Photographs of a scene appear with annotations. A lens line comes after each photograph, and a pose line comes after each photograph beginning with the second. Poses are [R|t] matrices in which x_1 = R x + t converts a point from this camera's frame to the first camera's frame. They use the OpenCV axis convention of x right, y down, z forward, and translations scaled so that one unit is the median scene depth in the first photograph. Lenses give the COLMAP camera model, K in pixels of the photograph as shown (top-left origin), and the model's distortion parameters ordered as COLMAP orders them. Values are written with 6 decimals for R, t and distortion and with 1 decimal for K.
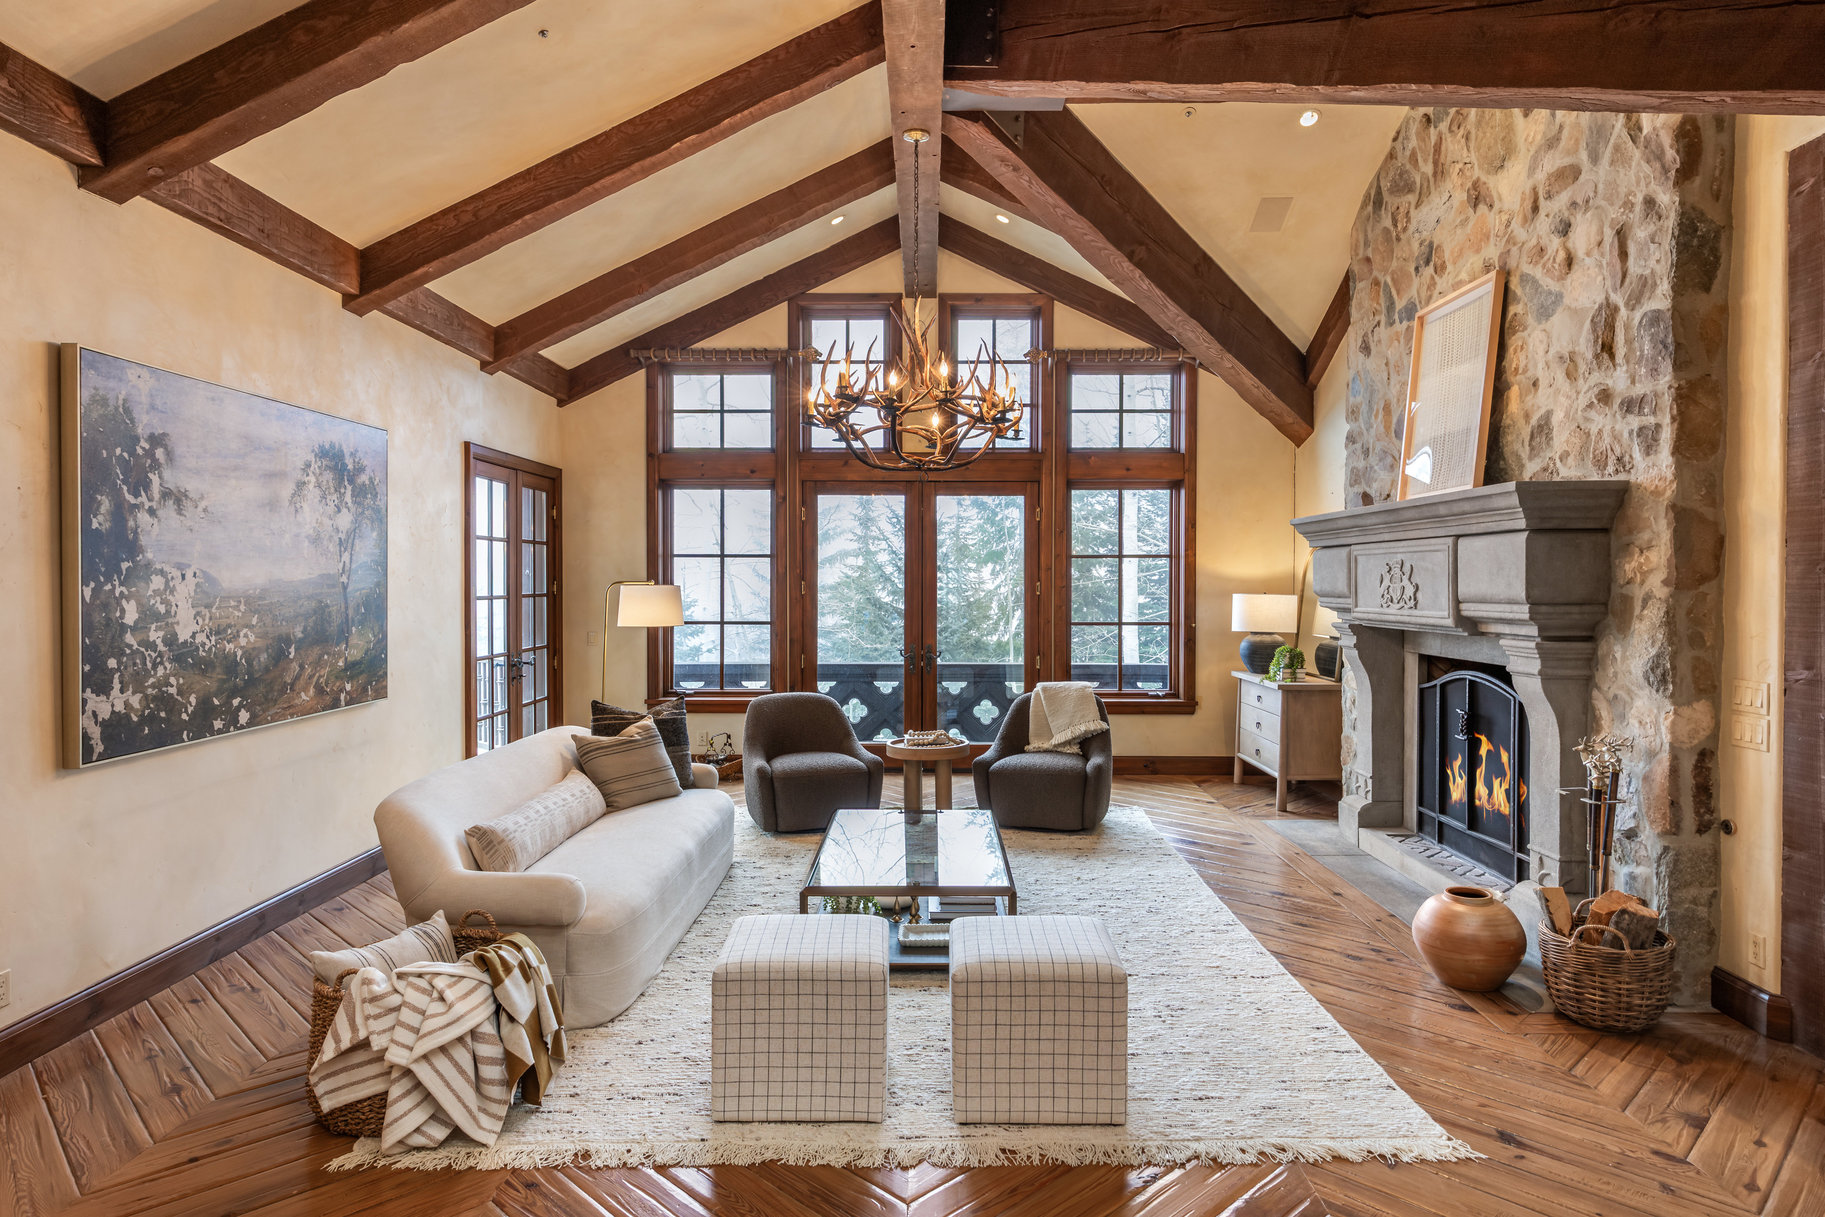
lens RADIAL K [[1051.4, 0, 914.3], [0, 1051.4, 596.9], [0, 0, 1]] dist [-0.001231, 0.000106]
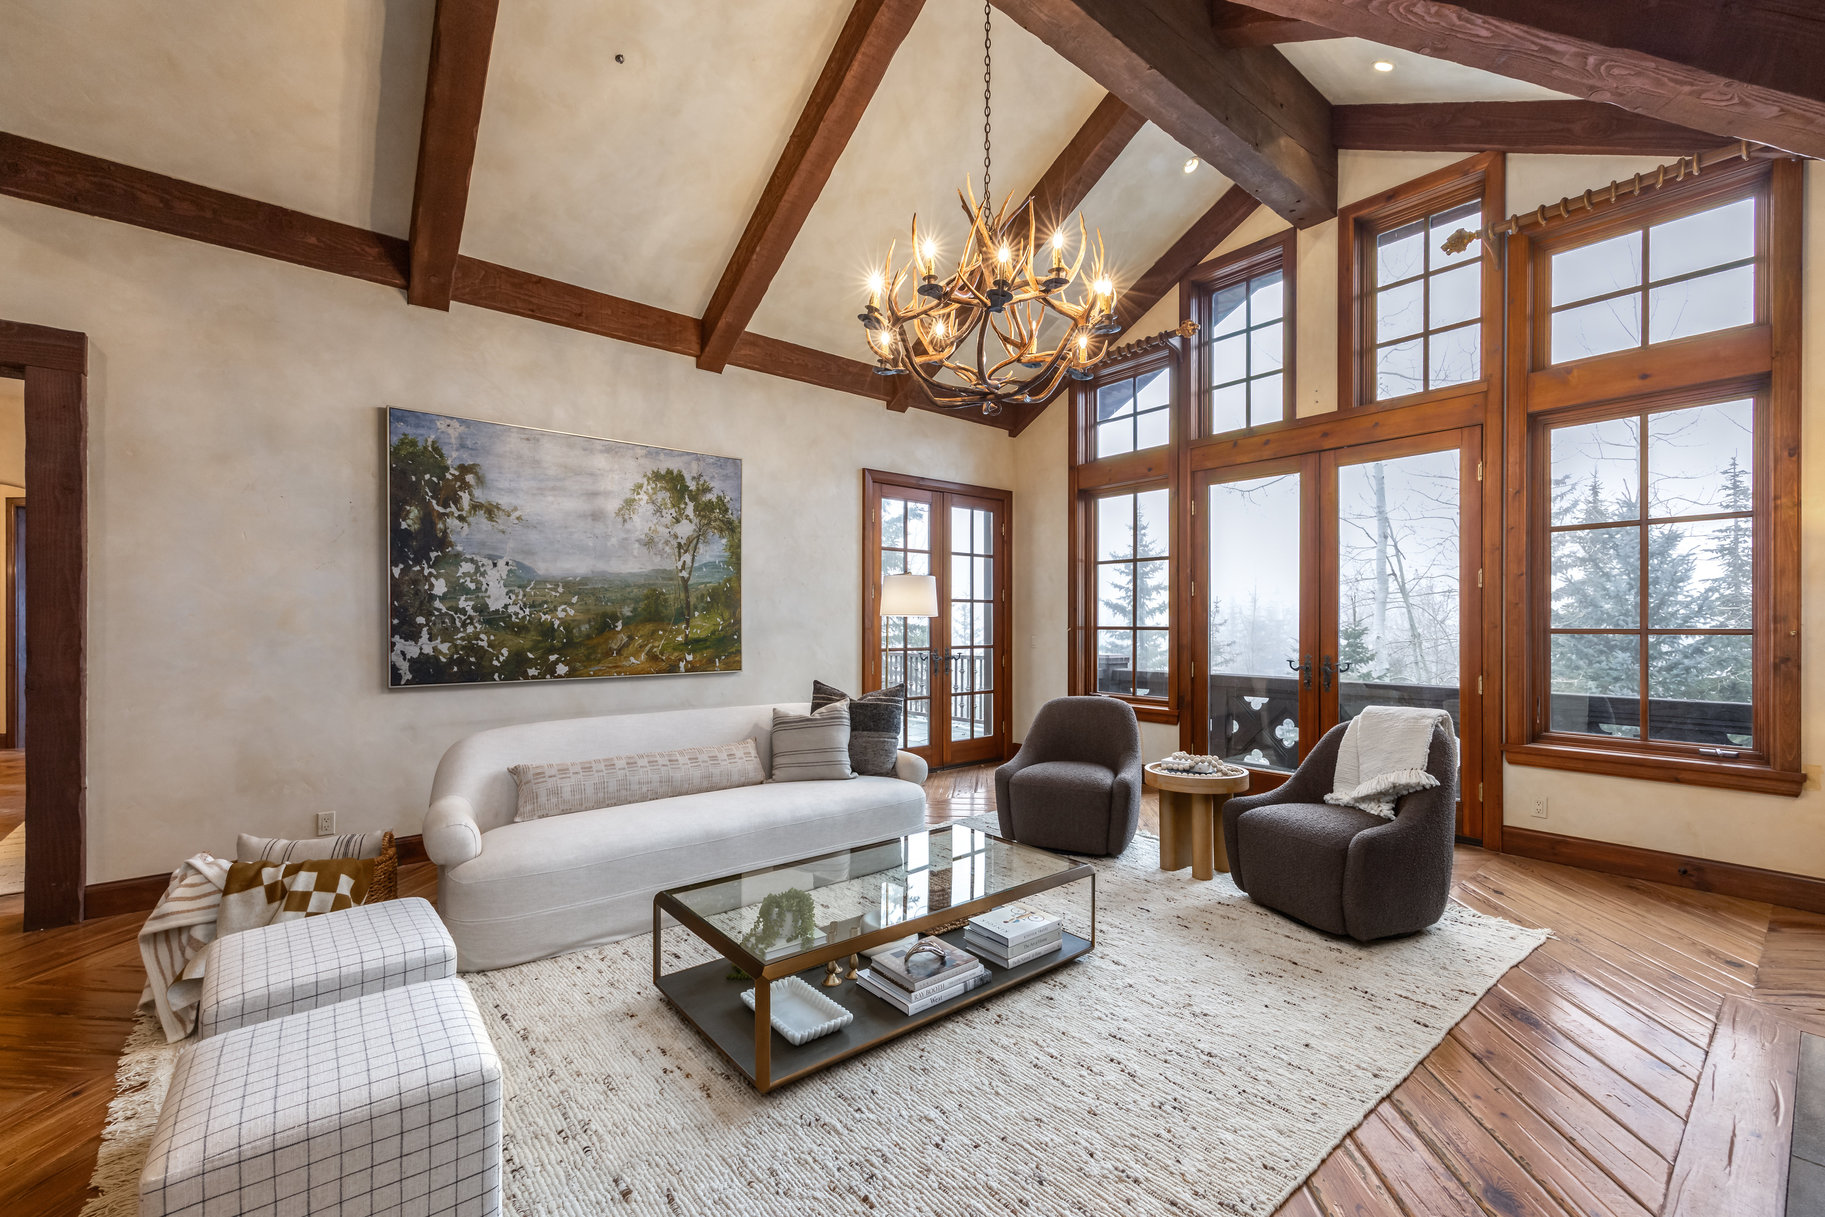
lens RADIAL K [[814.2, 0, 912.4], [0, 814.2, 619.3], [0, 0, 1]] dist [0.009611, -0.000004]
pose [[0.669414, 0.002736, -0.742885, 0.449050], [-0.016305, 0.999806, -0.011009, 0.051363], [0.742711, 0.019482, 0.669329, 0.605489]]
